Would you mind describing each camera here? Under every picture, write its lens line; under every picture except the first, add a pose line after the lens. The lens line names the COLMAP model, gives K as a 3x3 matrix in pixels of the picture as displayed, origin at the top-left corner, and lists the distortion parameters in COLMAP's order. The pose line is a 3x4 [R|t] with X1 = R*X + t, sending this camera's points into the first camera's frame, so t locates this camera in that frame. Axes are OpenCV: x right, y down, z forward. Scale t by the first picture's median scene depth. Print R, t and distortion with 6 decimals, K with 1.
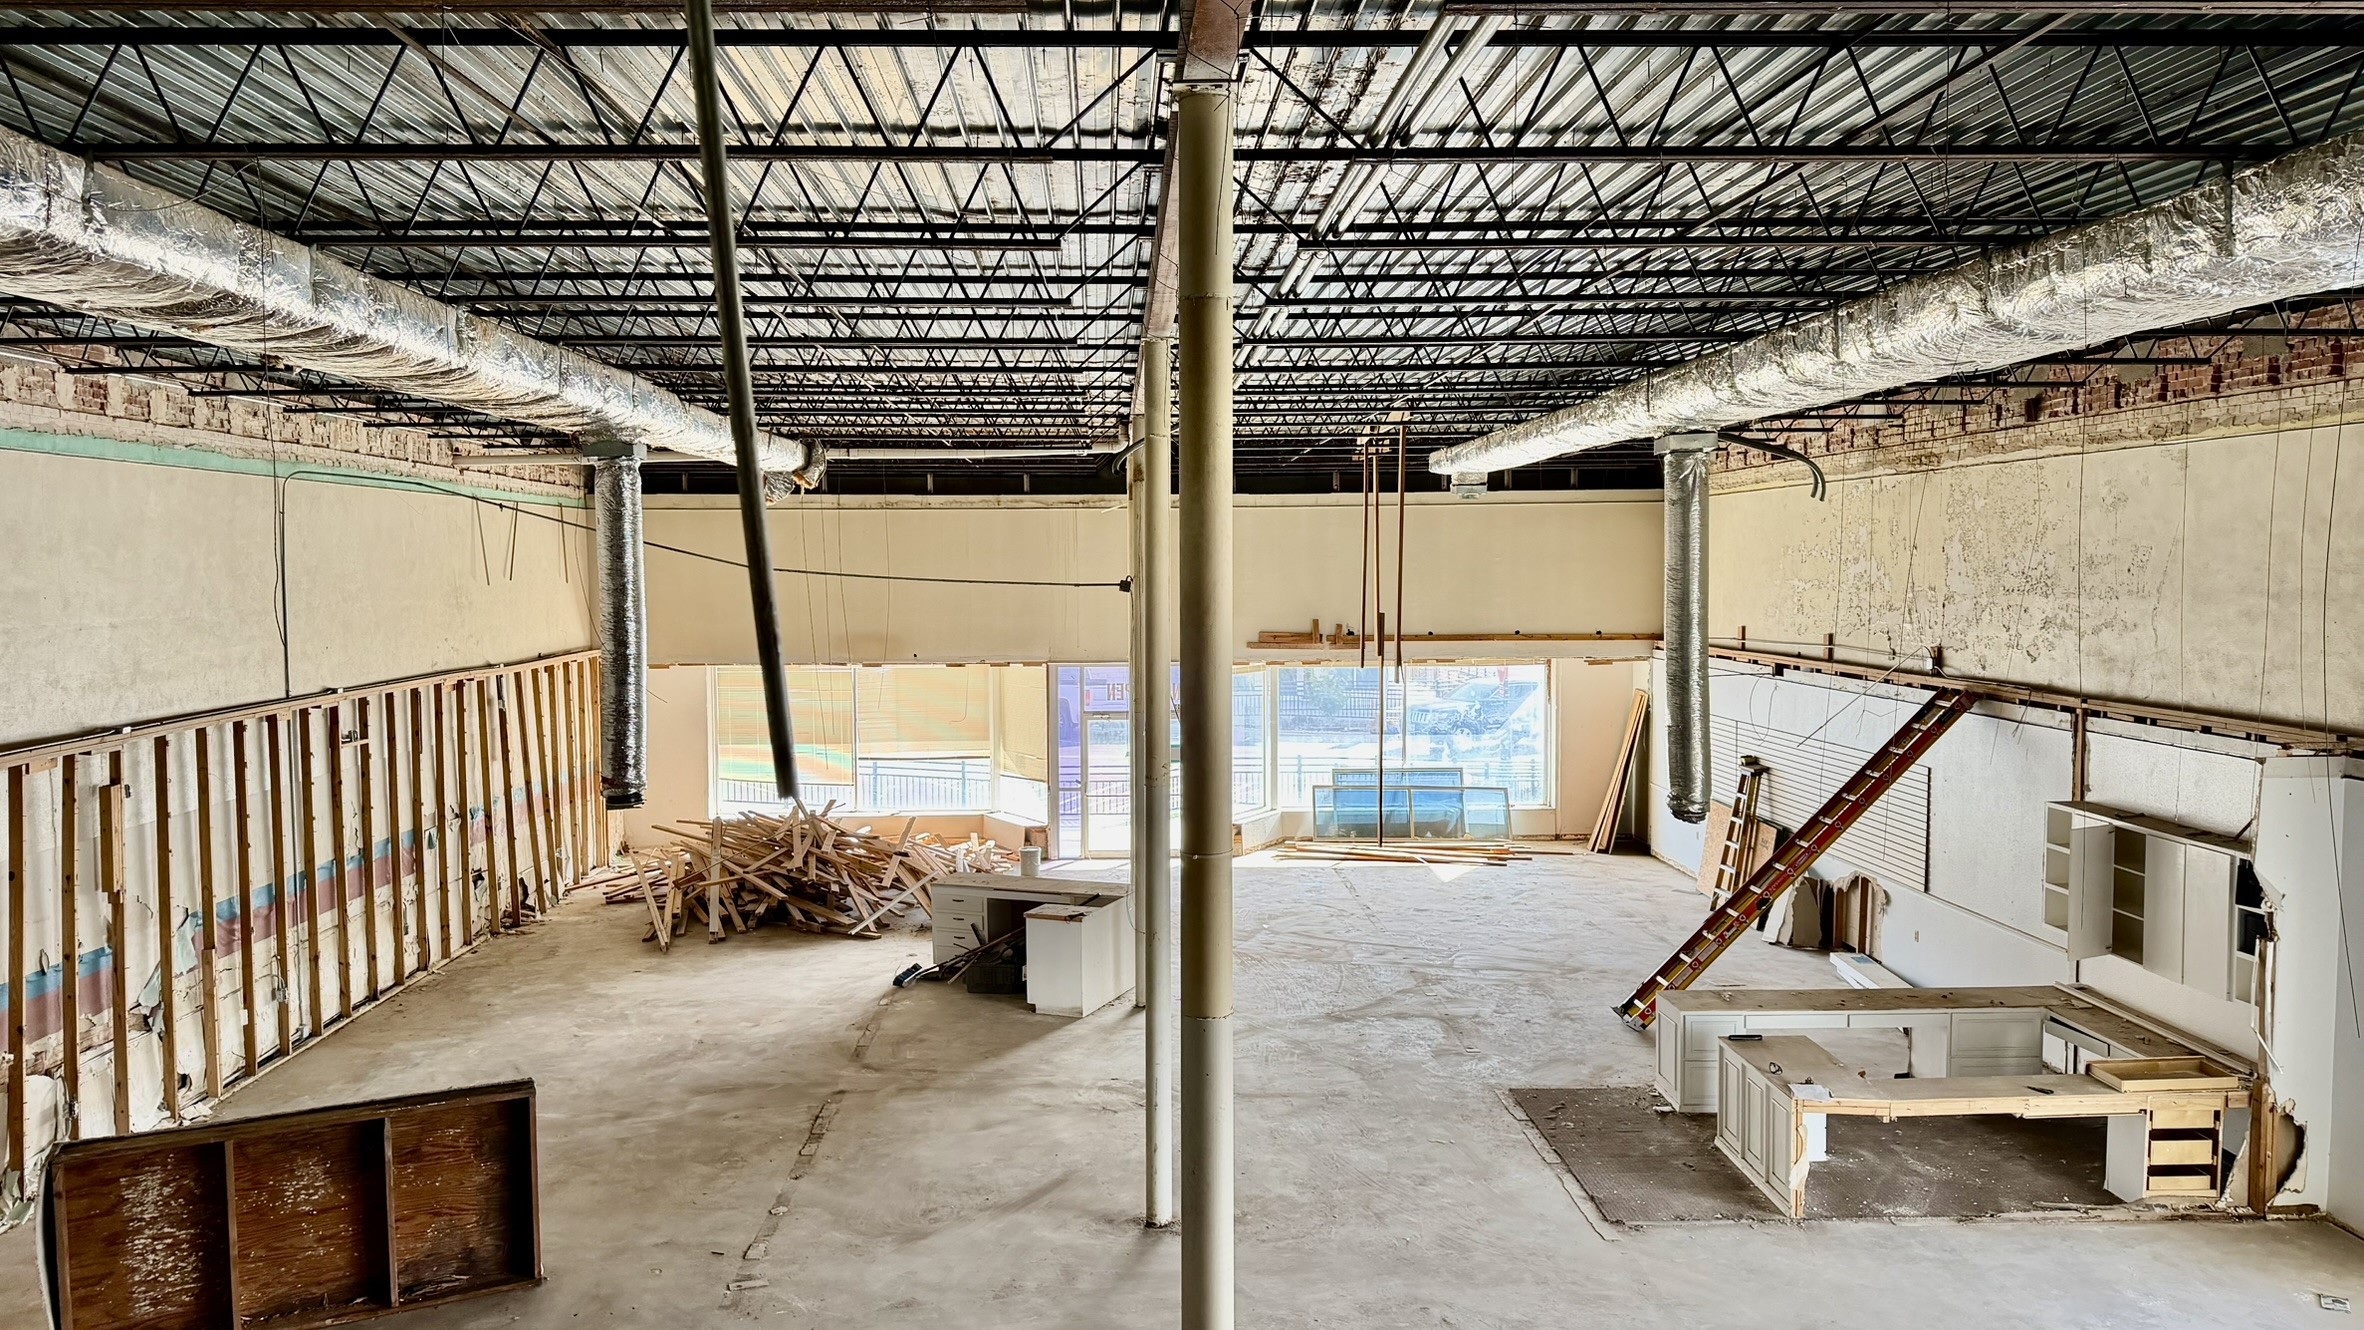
lens RADIAL K [[1646.0, 0, 1189.9], [0, 1646.0, 668.8], [0, 0, 1]] dist [0.042695, -0.005512]
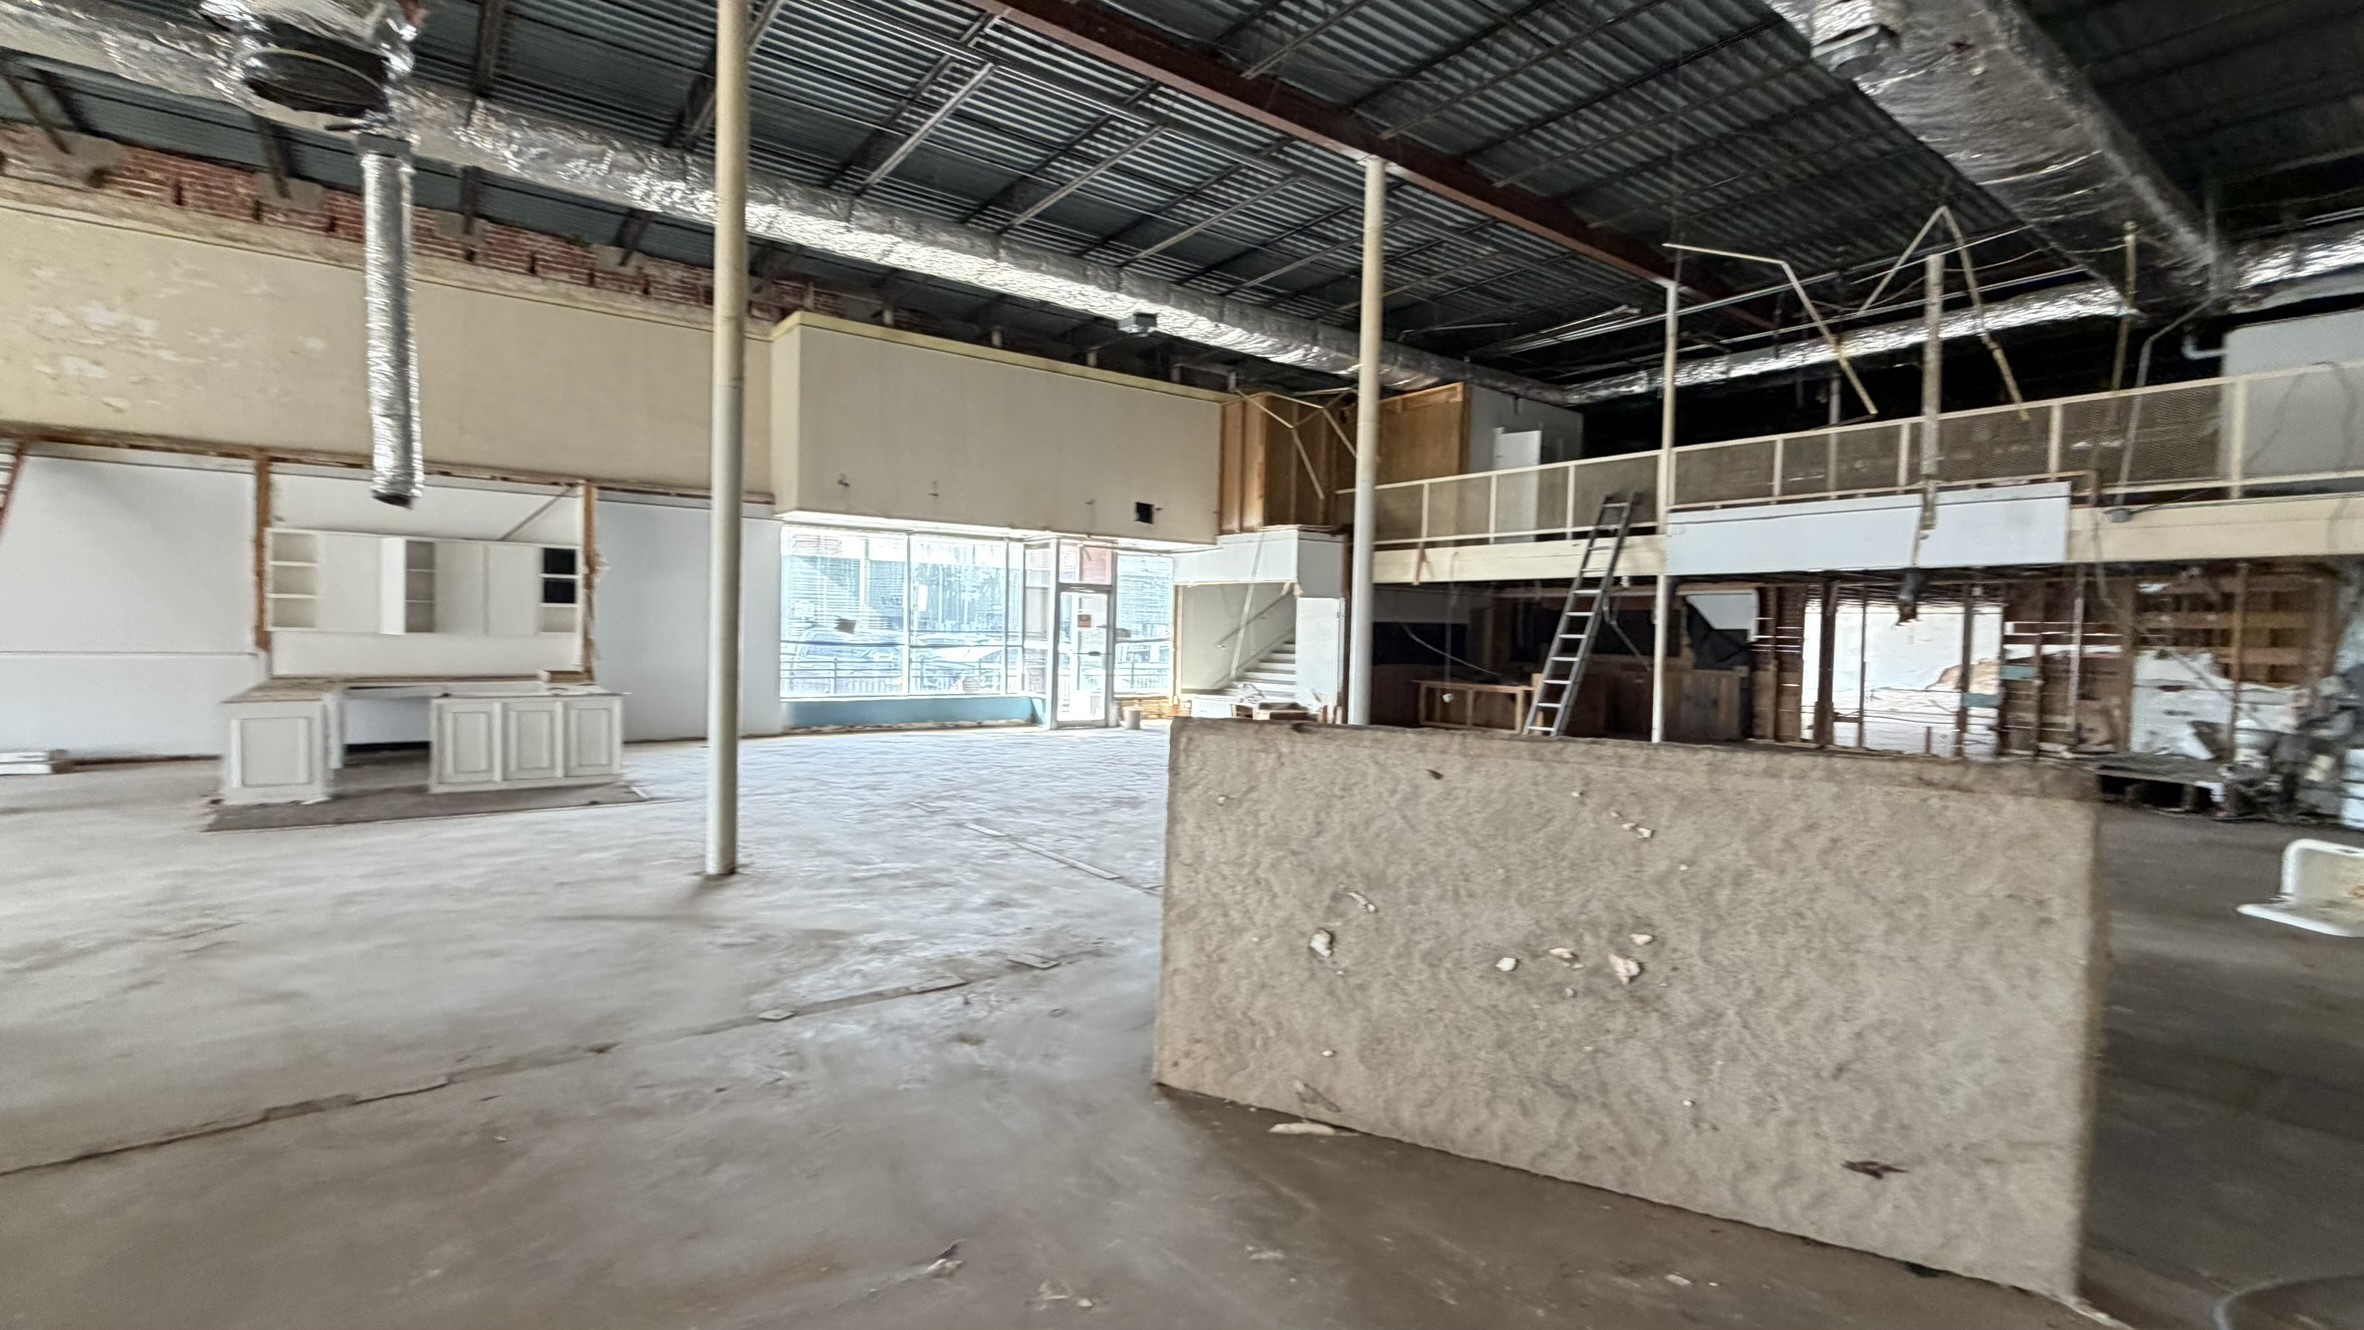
lens RADIAL K [[1057.4, 0, 1185.1], [0, 1057.4, 667.0], [0, 0, 1]] dist [0.000842, -0.000257]
pose [[-0.561573, -0.036025, 0.826642, -0.511809], [0.032092, 0.997352, 0.065267, 0.151901], [-0.826804, 0.063181, -0.558930, 0.880847]]
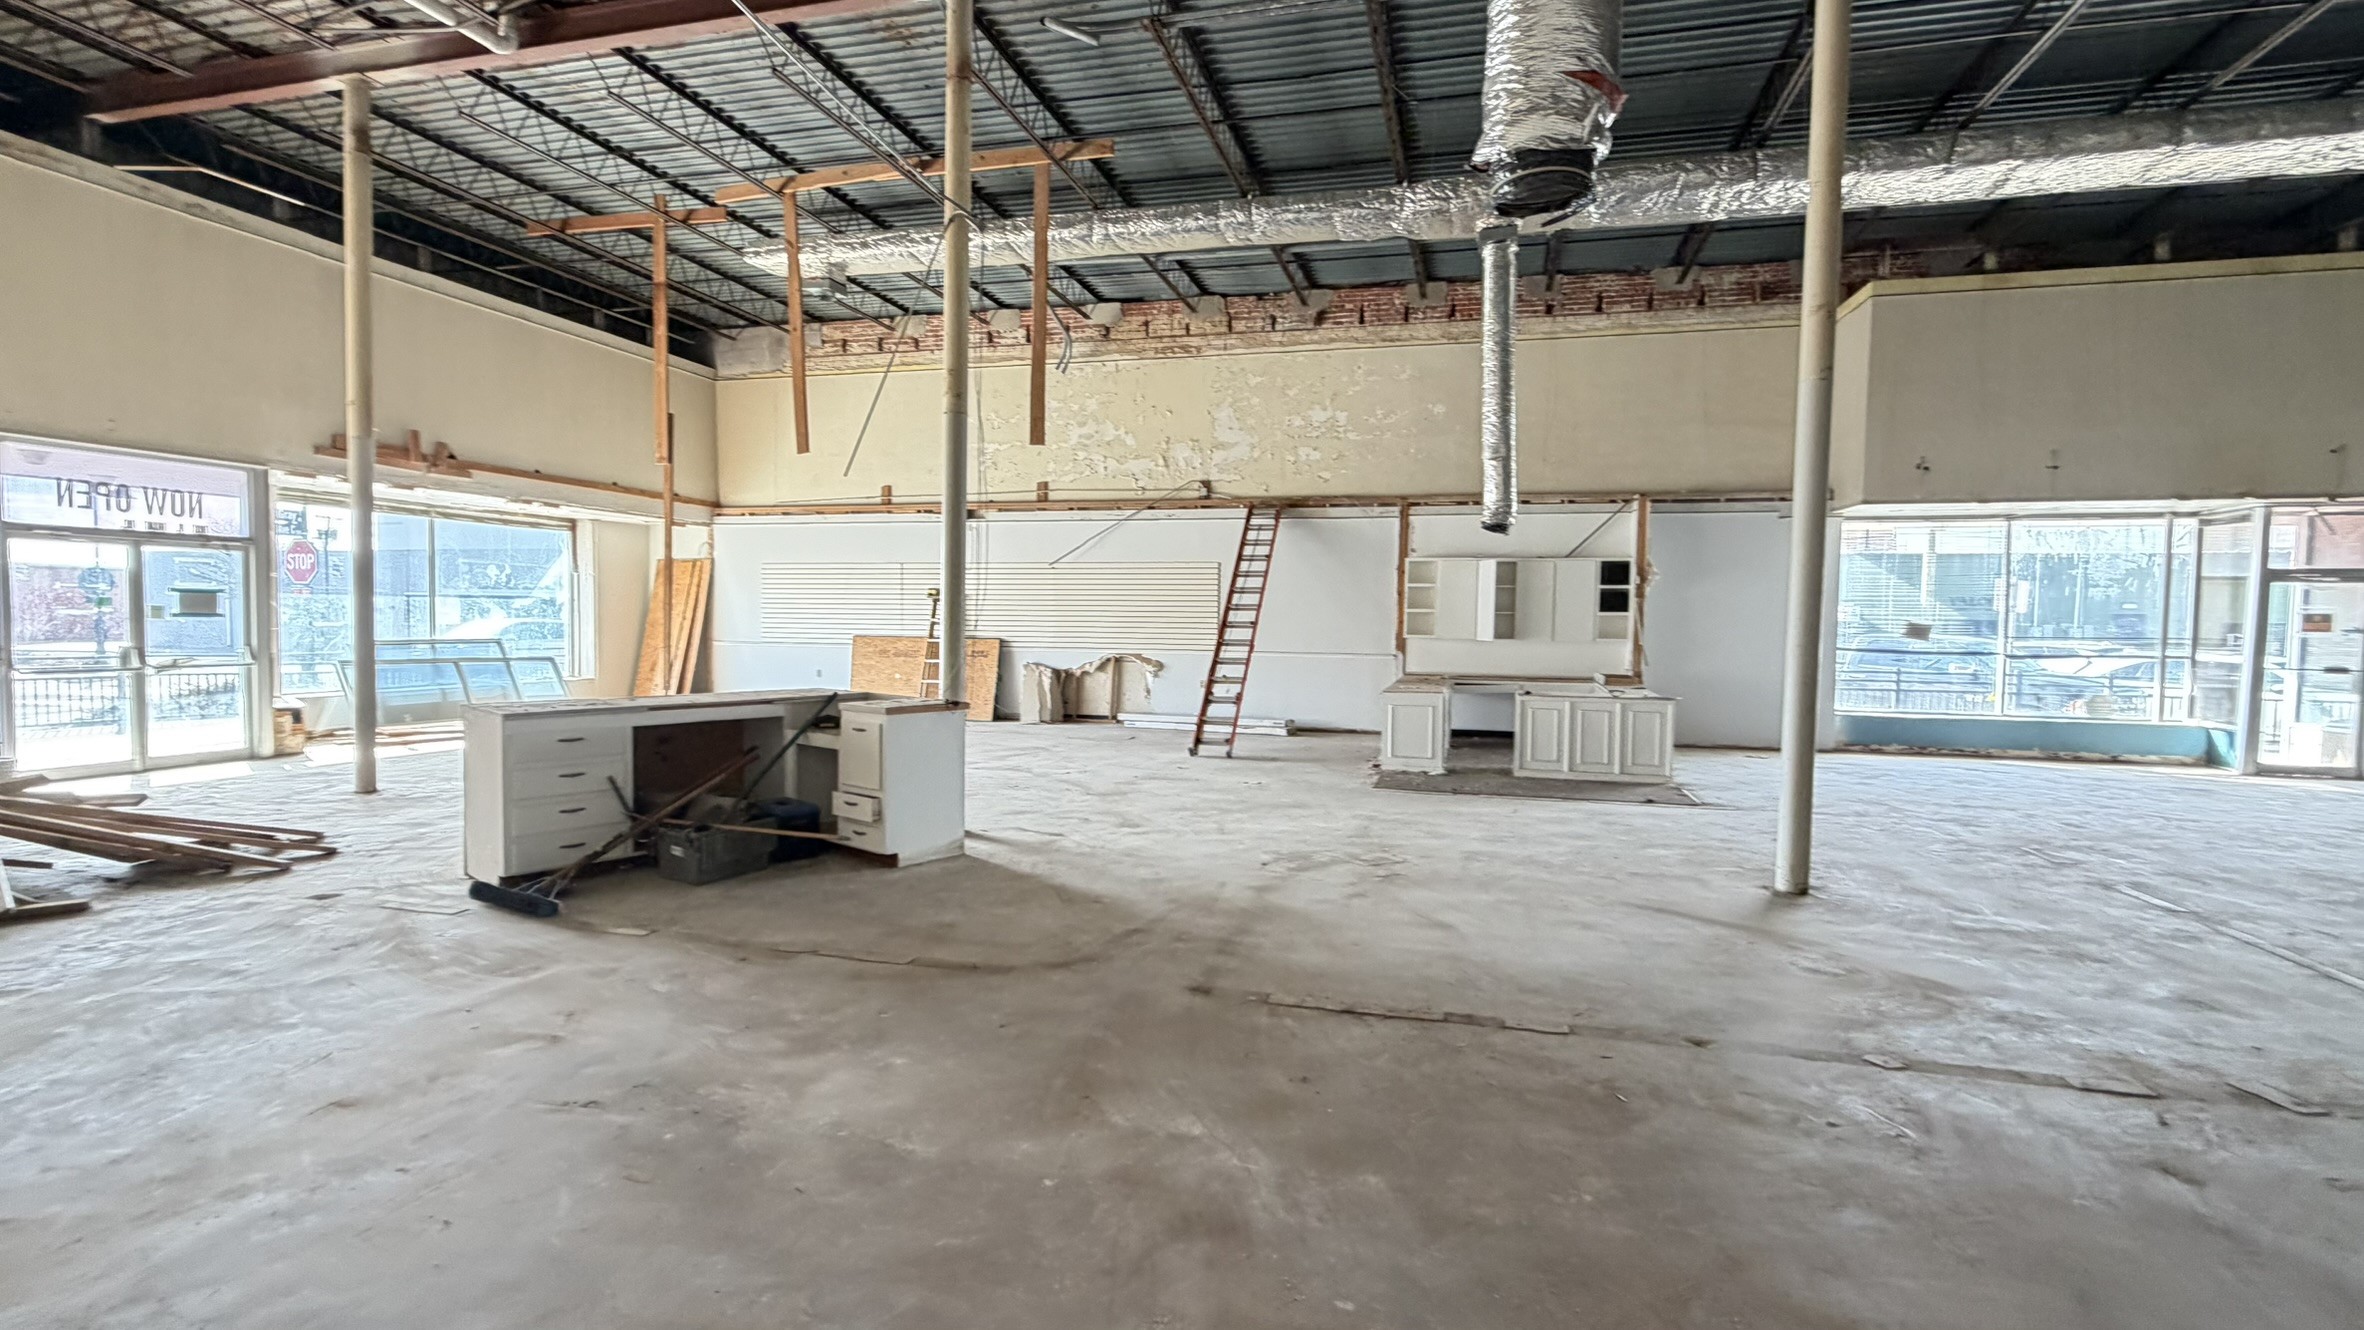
lens RADIAL K [[1057.4, 0, 1185.1], [0, 1057.4, 667.8], [0, 0, 1]] dist [0.000842, -0.000257]
pose [[0.296966, -0.035261, 0.954237, -0.511677], [0.044988, 0.998725, 0.022904, 0.150717], [-0.953828, 0.036127, 0.298173, 0.902117]]
